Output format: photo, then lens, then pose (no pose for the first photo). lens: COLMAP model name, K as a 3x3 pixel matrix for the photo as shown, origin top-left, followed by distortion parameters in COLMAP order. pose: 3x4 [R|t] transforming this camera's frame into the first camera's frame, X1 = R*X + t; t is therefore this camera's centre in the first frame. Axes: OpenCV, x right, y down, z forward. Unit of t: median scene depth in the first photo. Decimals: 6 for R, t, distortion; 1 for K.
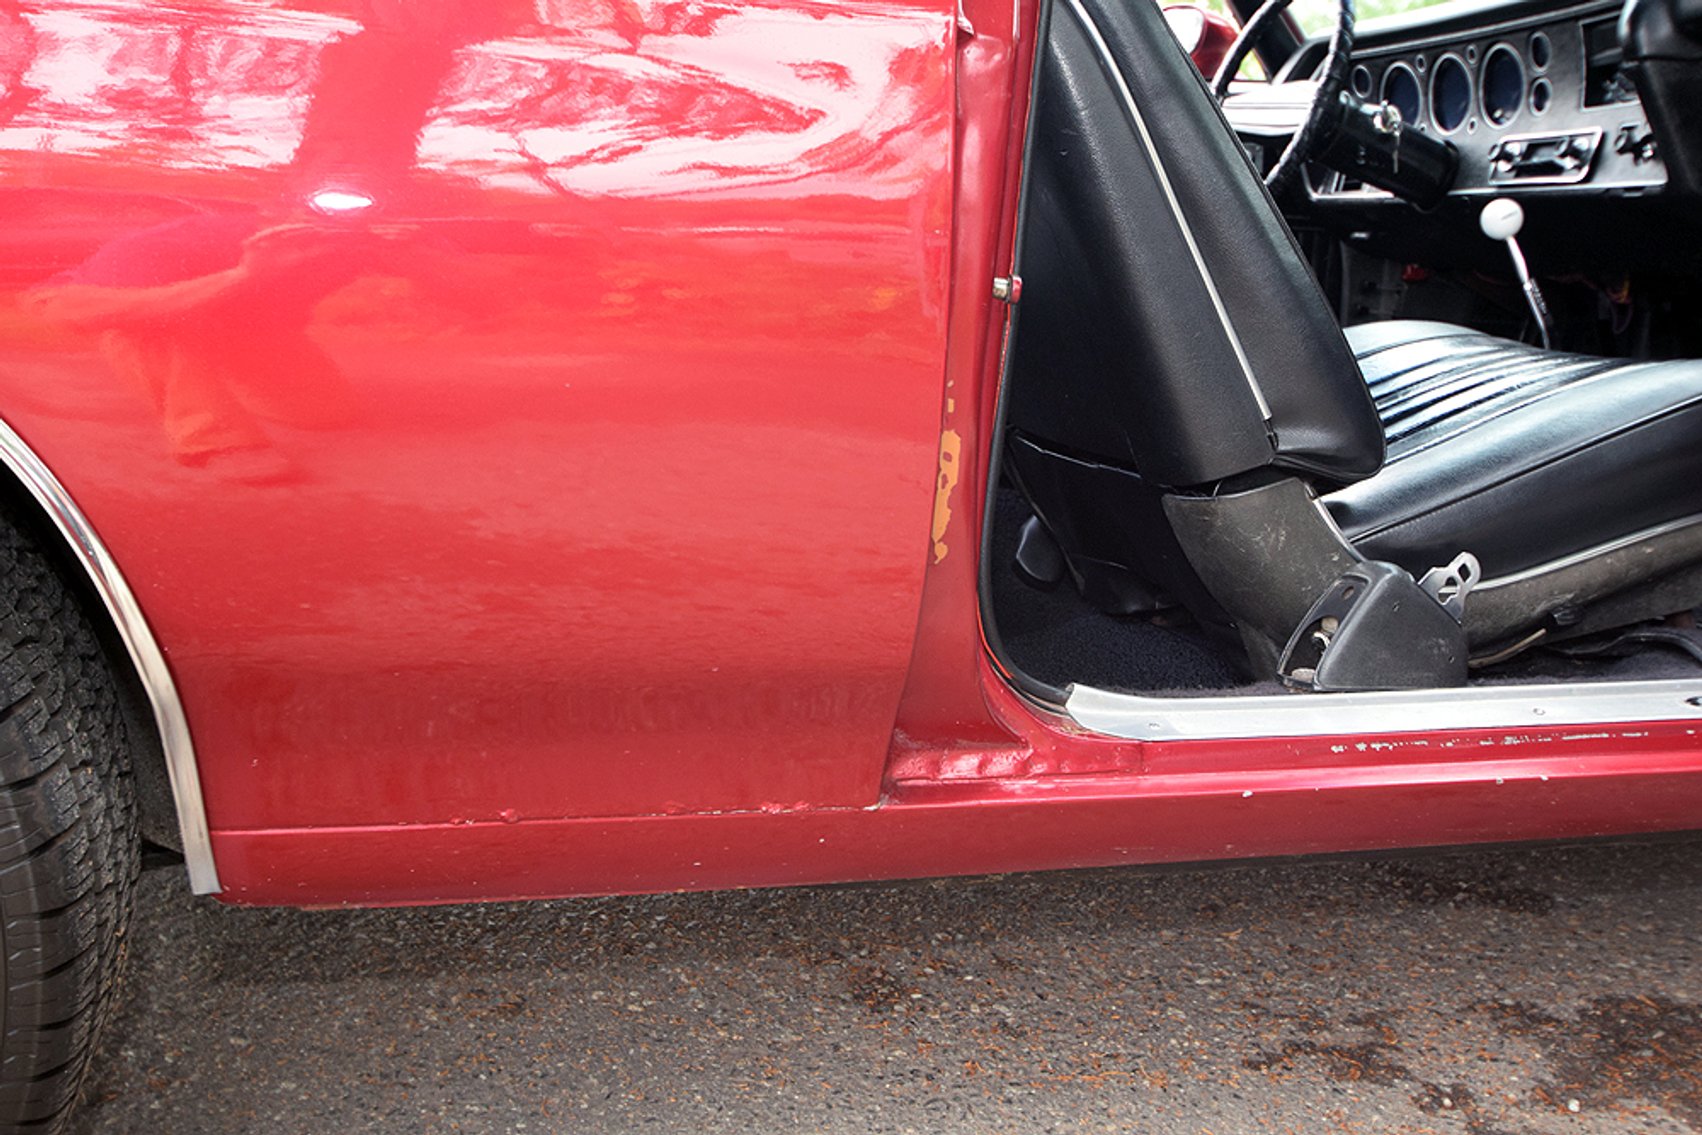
lens RADIAL K [[1684.5, 0, 868.8], [0, 1684.5, 563.4], [0, 0, 1]] dist [-0.072070, 0.000000]
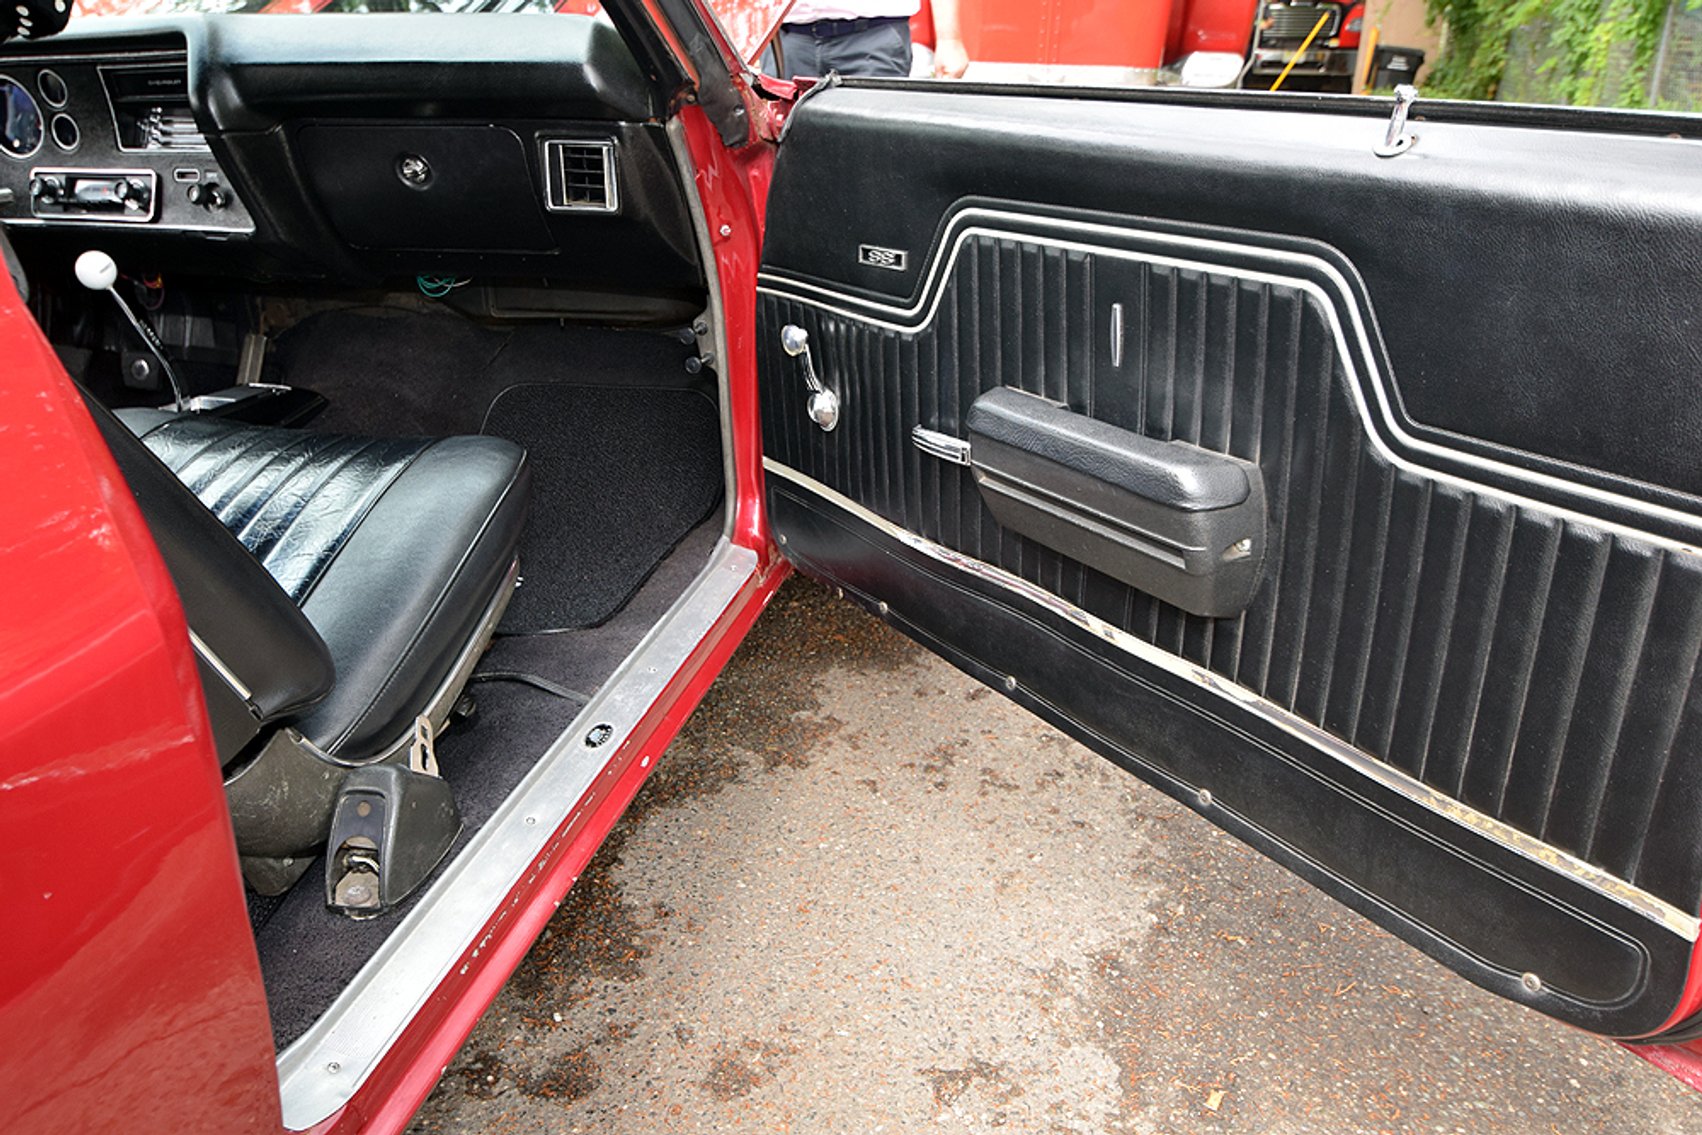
lens RADIAL K [[1192.7, 0, 829.3], [0, 1192.7, 585.4], [0, 0, 1]] dist [-0.042897, -0.001184]
pose [[0.463710, -0.372272, 0.803982, -0.113707], [0.170271, 0.927971, 0.331477, -0.270399], [-0.869472, -0.016815, 0.493696, 0.312067]]
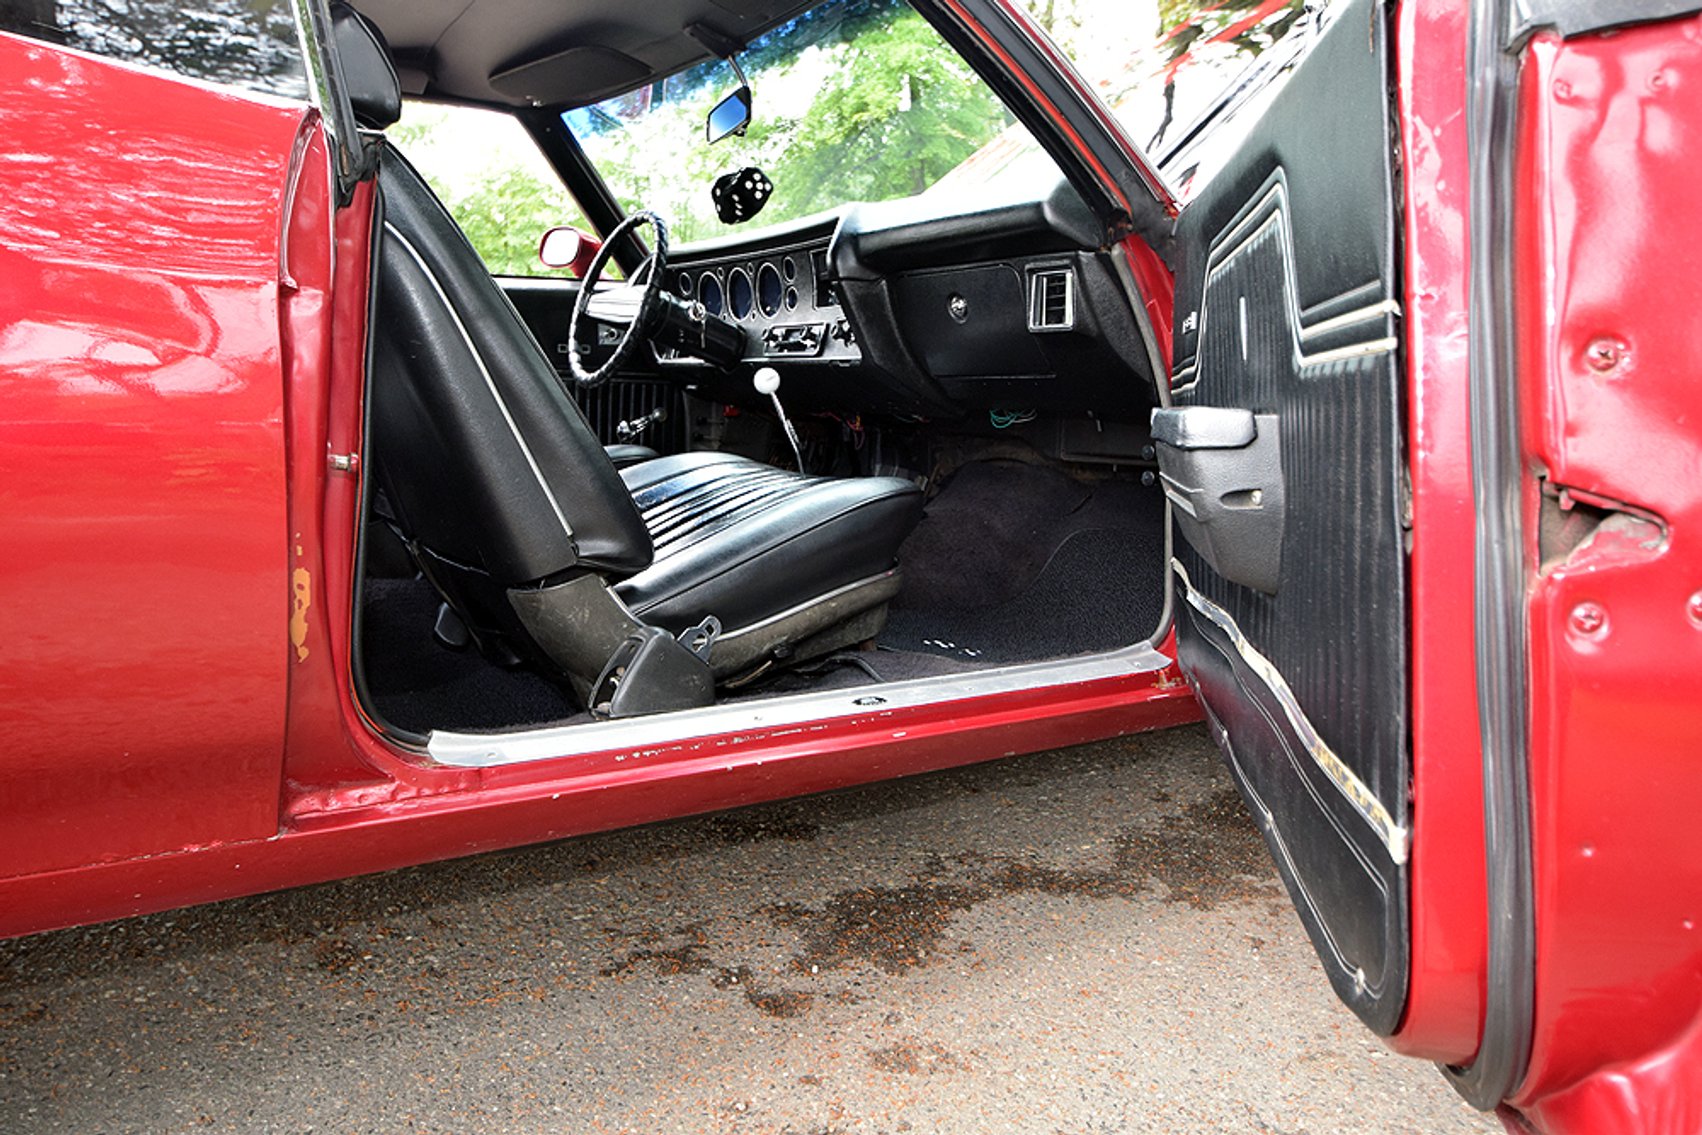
lens RADIAL K [[1192.7, 0, 828.5], [0, 1192.7, 573.6], [0, 0, 1]] dist [-0.042897, -0.001184]
pose [[0.939714, -0.055578, 0.337414, 0.082777], [0.063348, 0.997919, -0.012053, -0.022055], [-0.336041, 0.032701, 0.941279, -0.049656]]
